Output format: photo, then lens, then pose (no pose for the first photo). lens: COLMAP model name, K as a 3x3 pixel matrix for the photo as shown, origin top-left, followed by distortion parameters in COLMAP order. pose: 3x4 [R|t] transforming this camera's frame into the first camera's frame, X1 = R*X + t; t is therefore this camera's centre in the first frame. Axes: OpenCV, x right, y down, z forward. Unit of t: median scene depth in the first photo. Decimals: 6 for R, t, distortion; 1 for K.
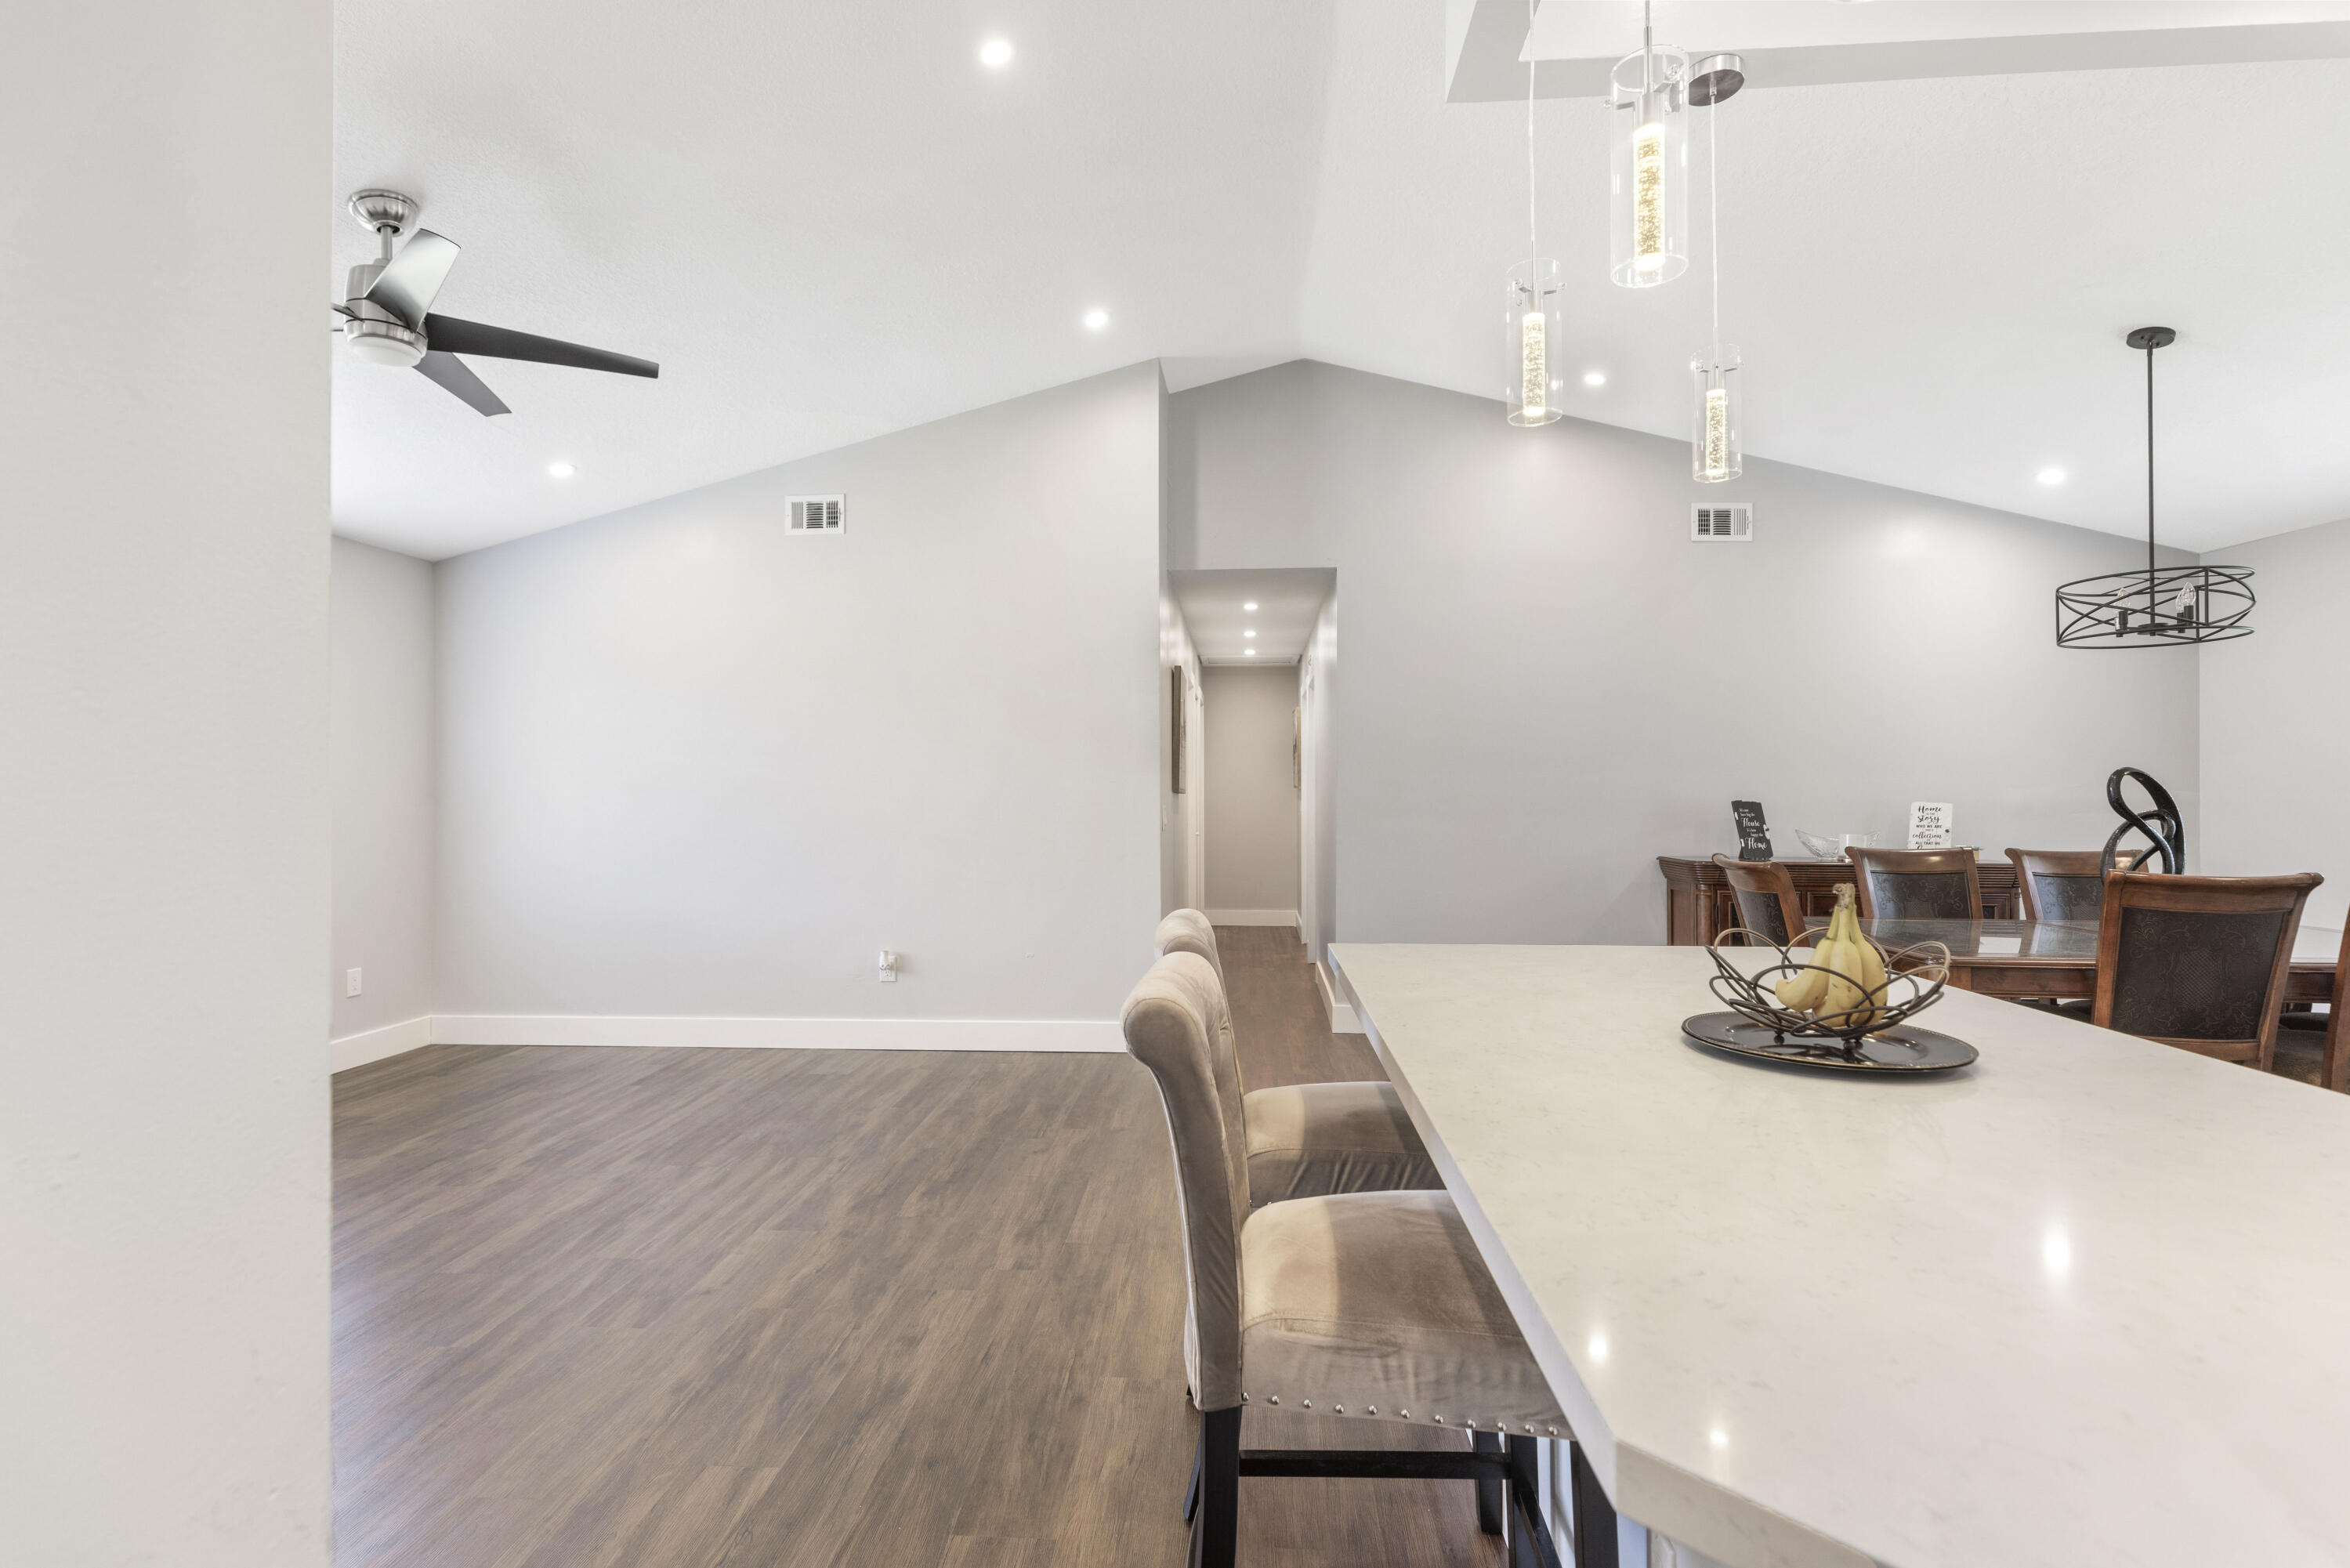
lens RADIAL K [[1109.2, 0, 1165.2], [0, 1109.2, 783.6], [0, 0, 1]] dist [0.000510, -0.000742]
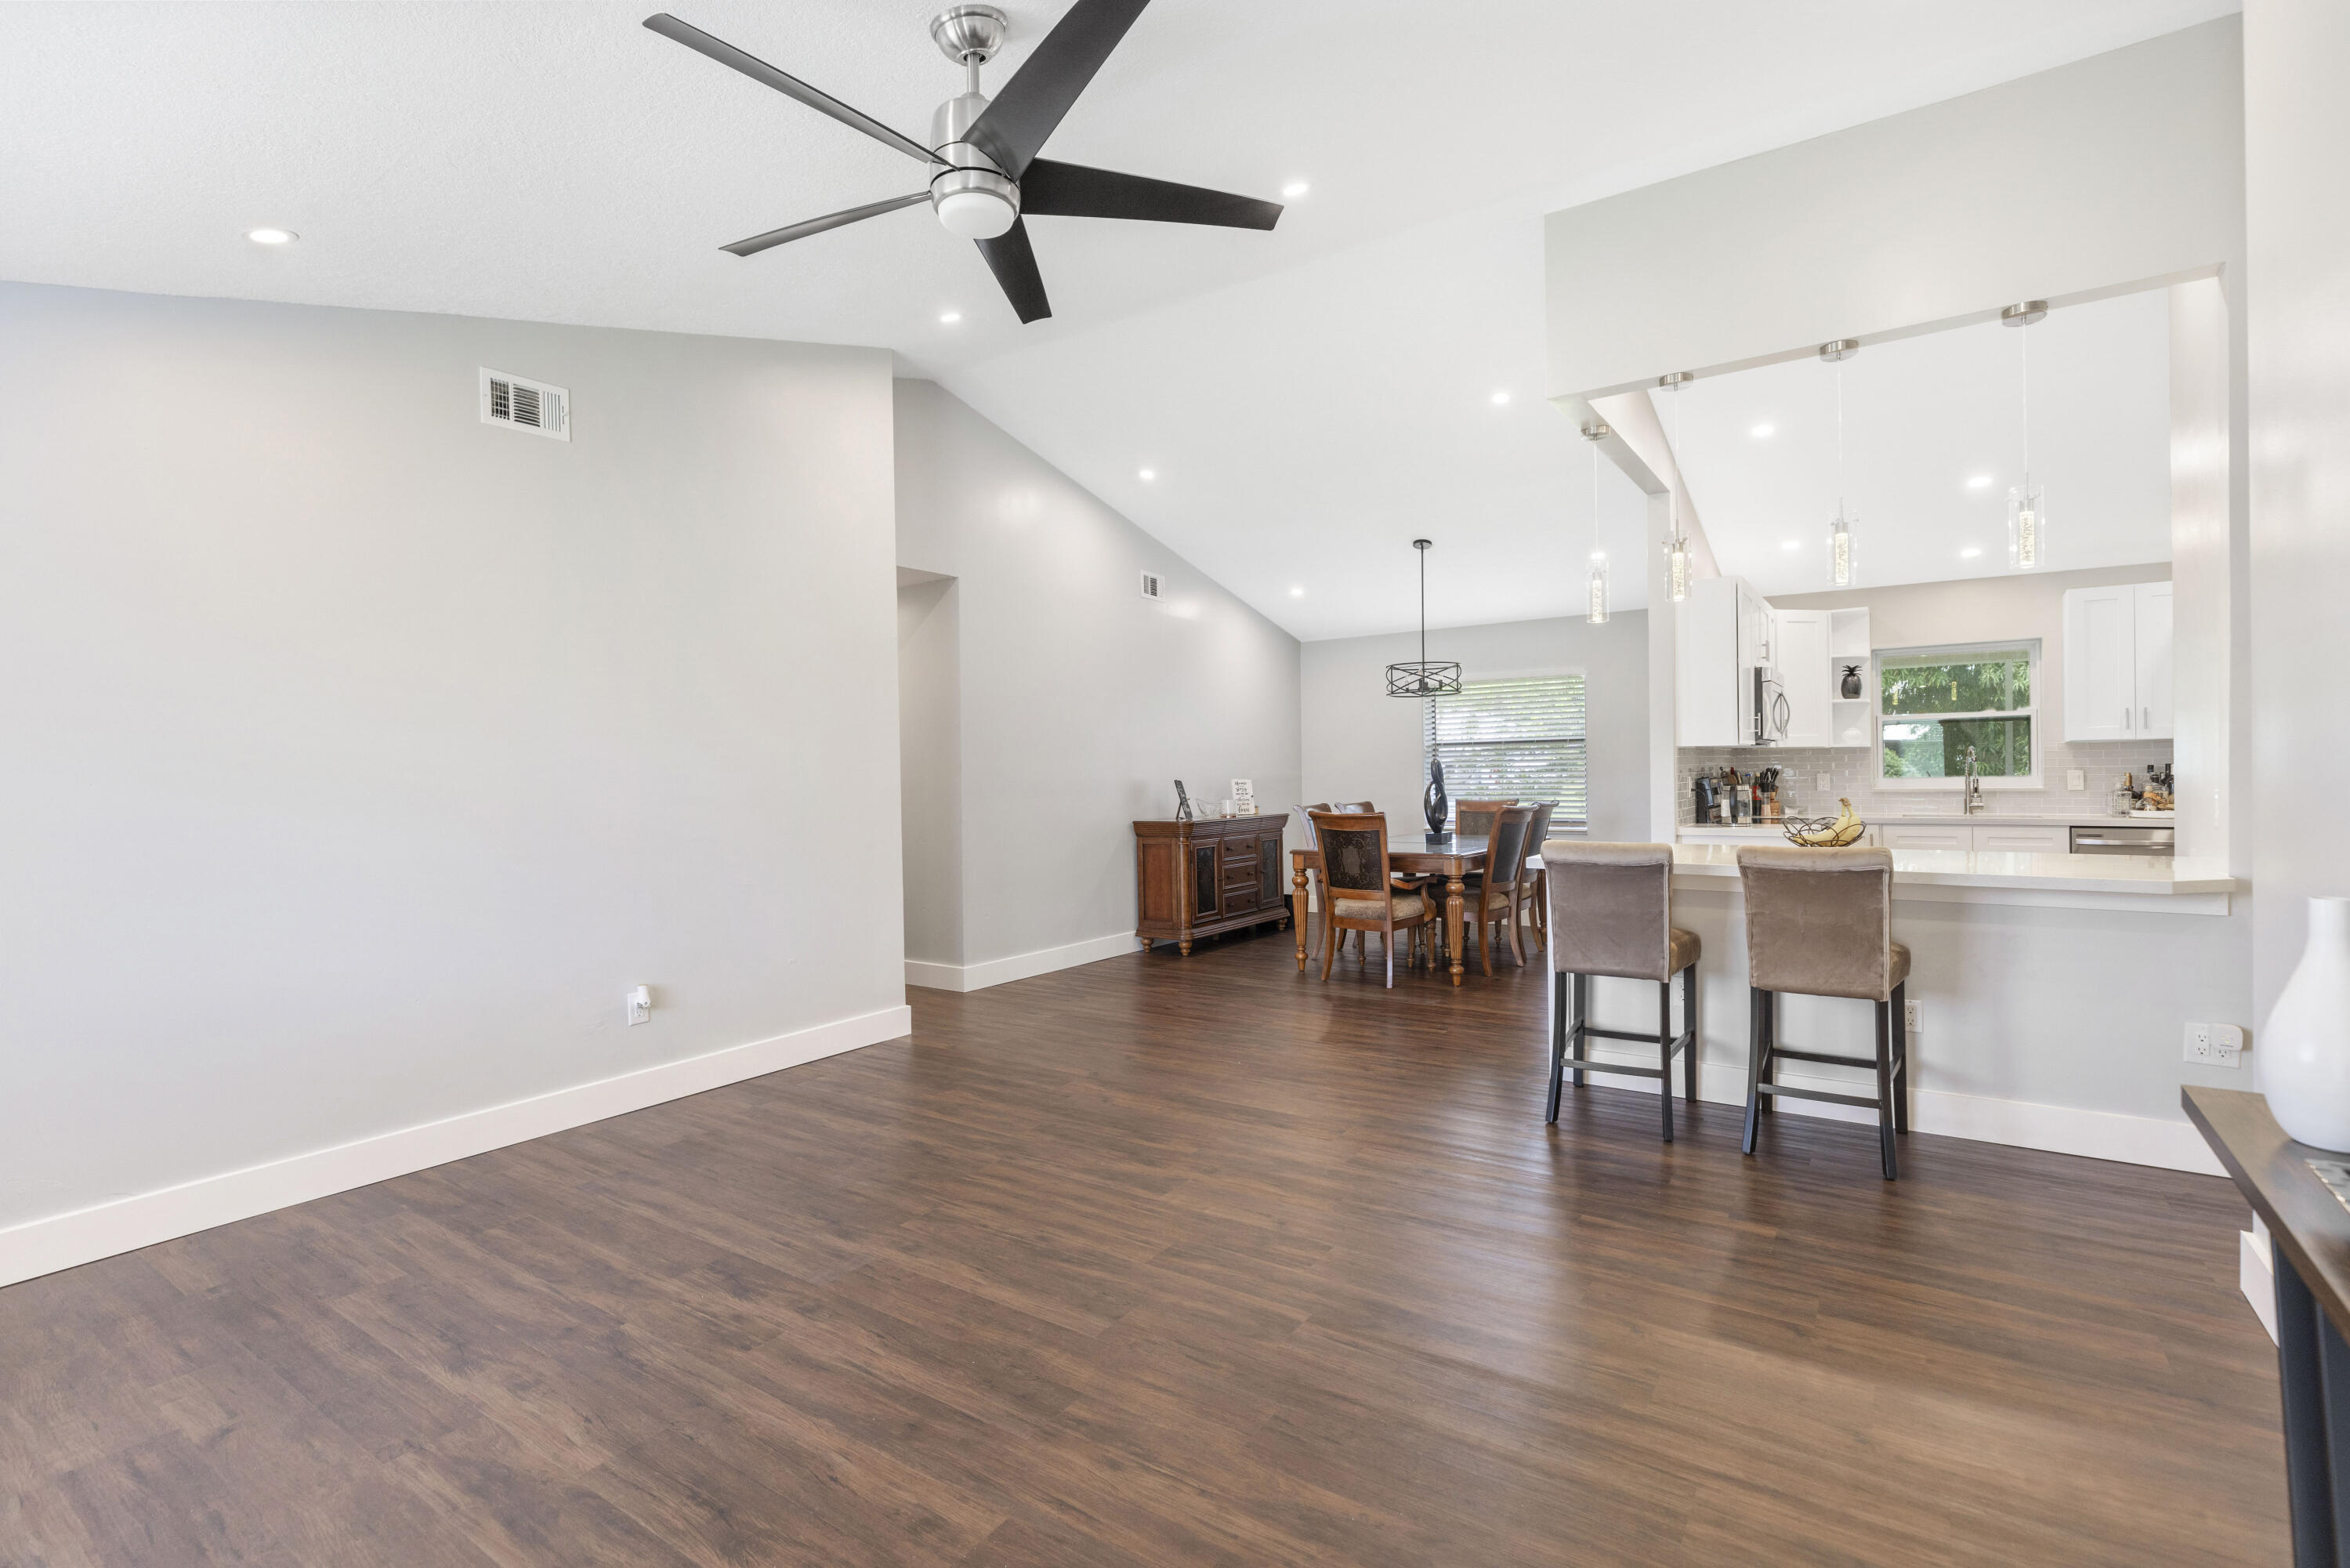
lens RADIAL K [[1090.1, 0, 1168.7], [0, 1090.1, 780.0], [0, 0, 1]] dist [0.003953, 0.000188]
pose [[0.503087, -0.014307, 0.864117, -1.050082], [0.007474, 0.999898, 0.012204, -0.003313], [-0.864203, 0.000319, 0.503143, 0.401508]]
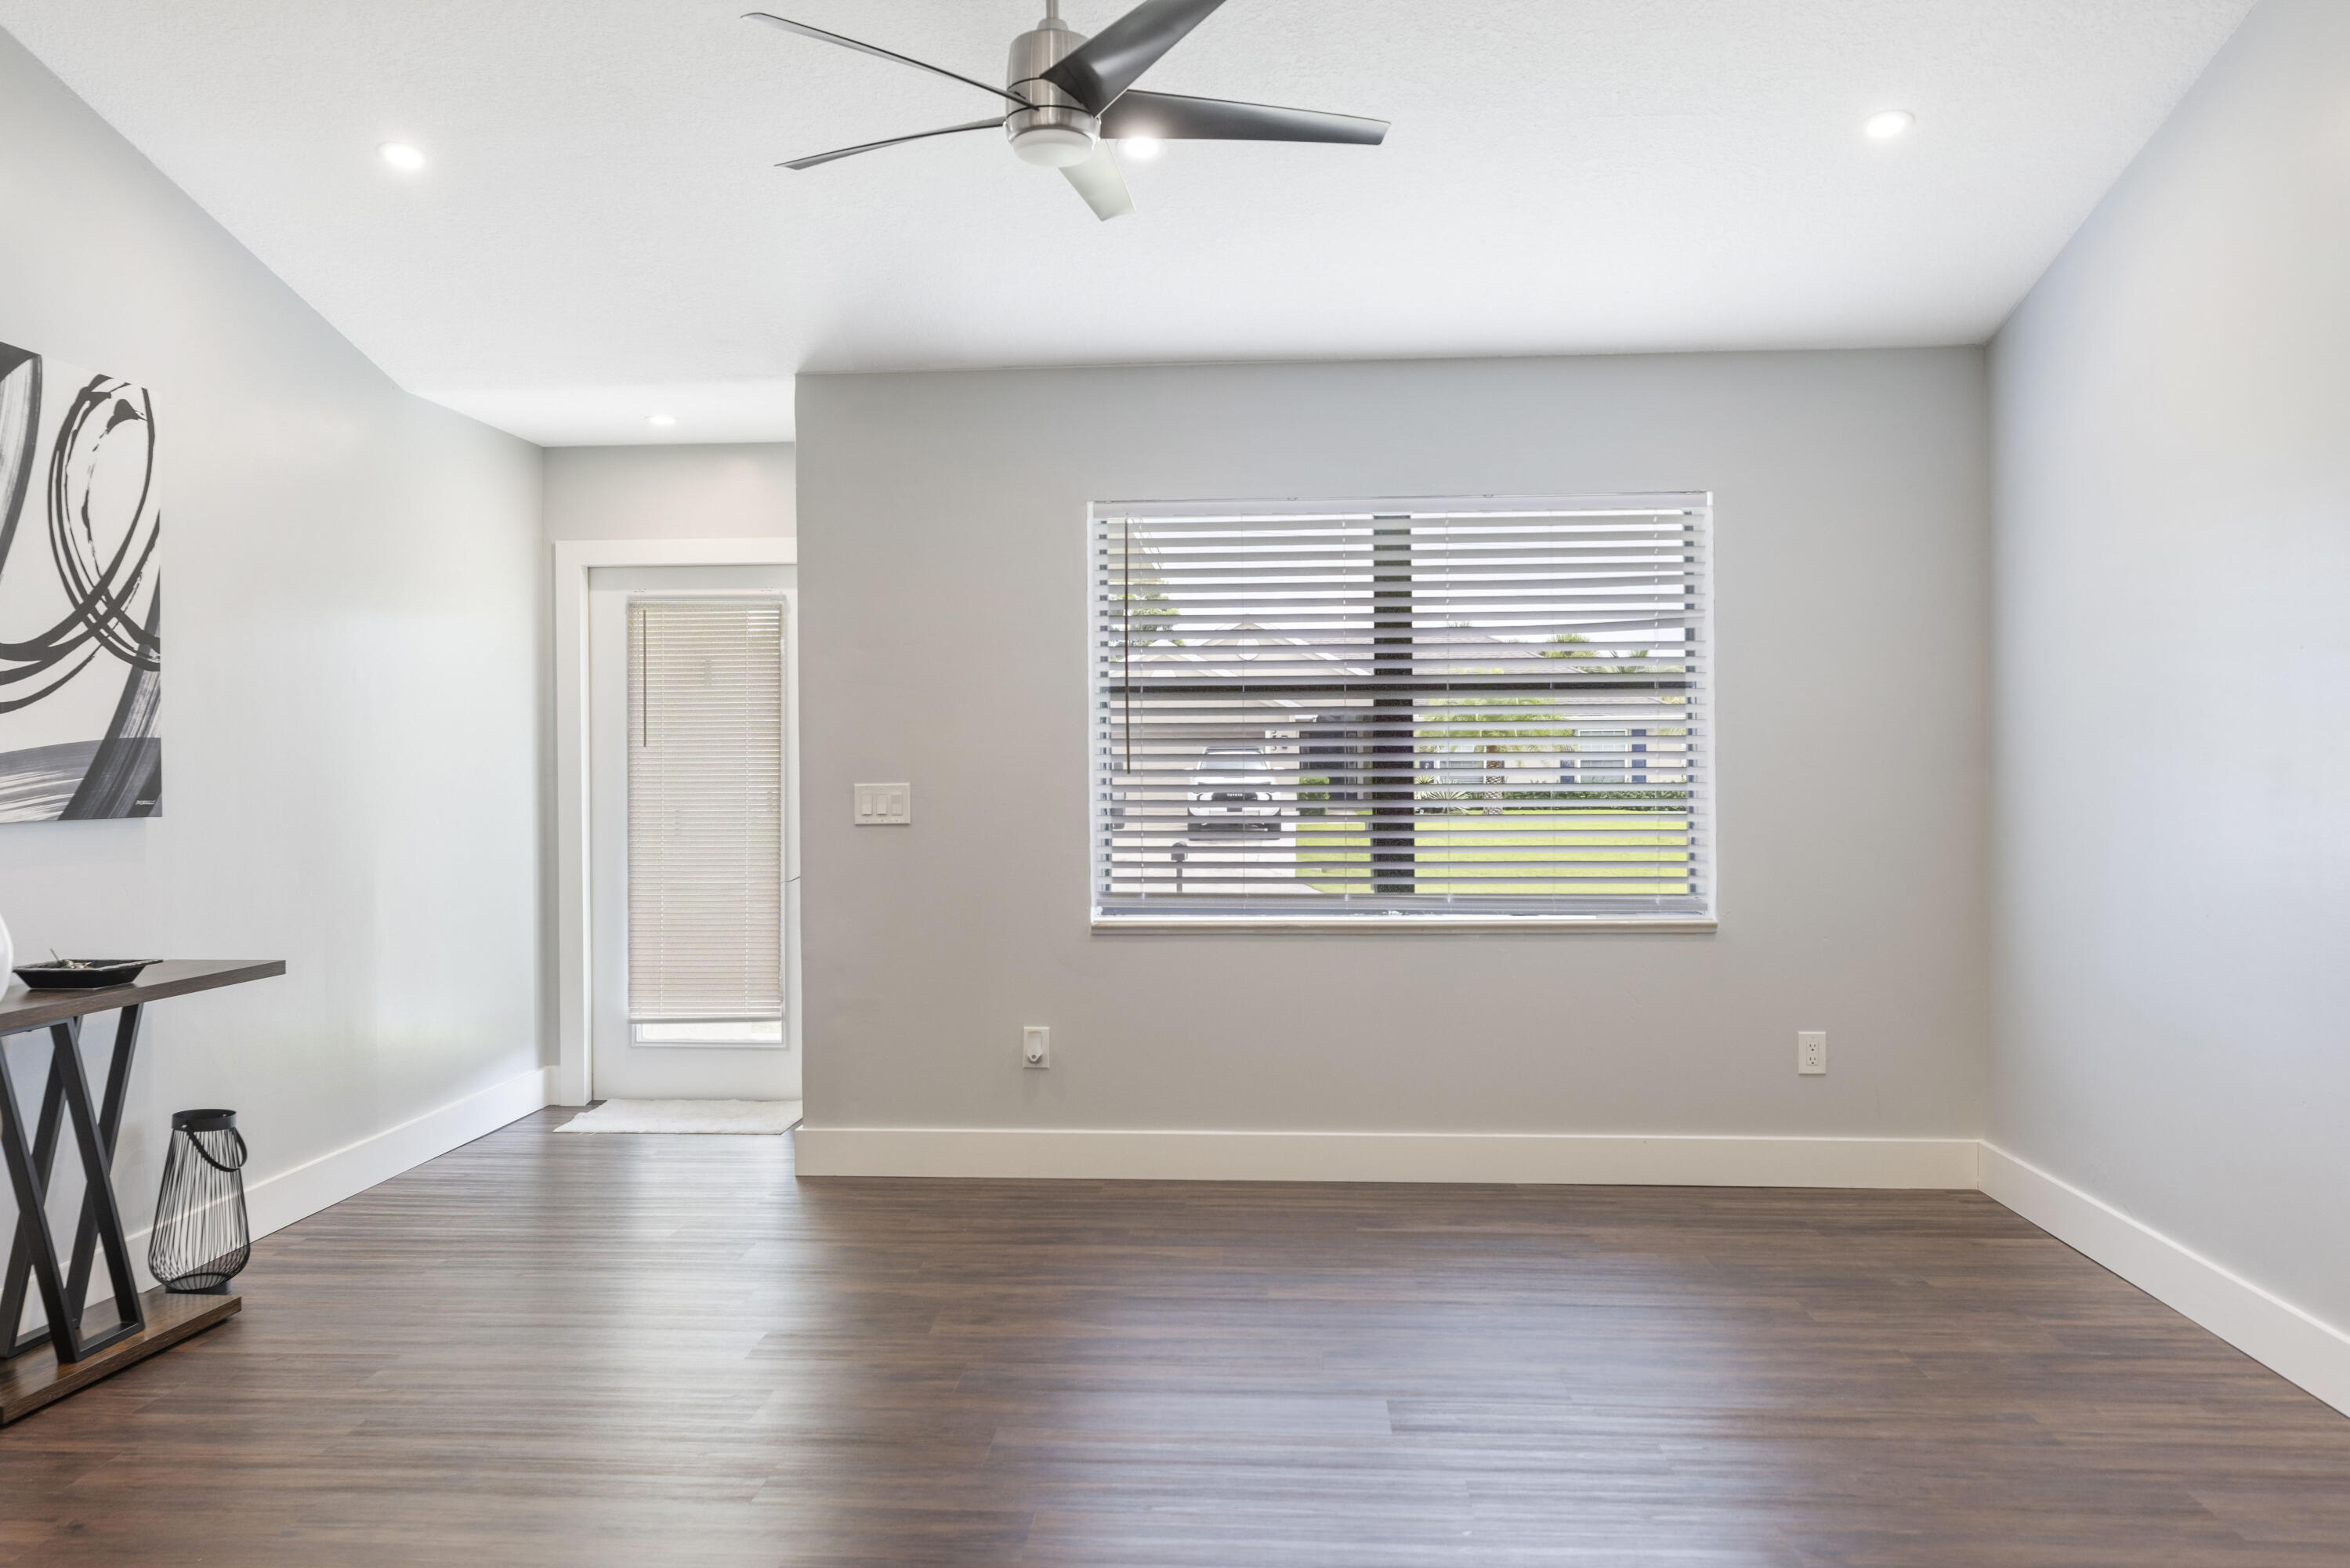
lens RADIAL K [[1758.1, 0, 1165.9], [0, 1758.1, 772.7], [0, 0, 1]] dist [0.002702, -0.000321]
pose [[0.008680, 0.009526, -0.999917, 0.367970], [0.013453, 0.999863, 0.009642, 0.006238], [0.999872, -0.013536, 0.008551, 0.852287]]
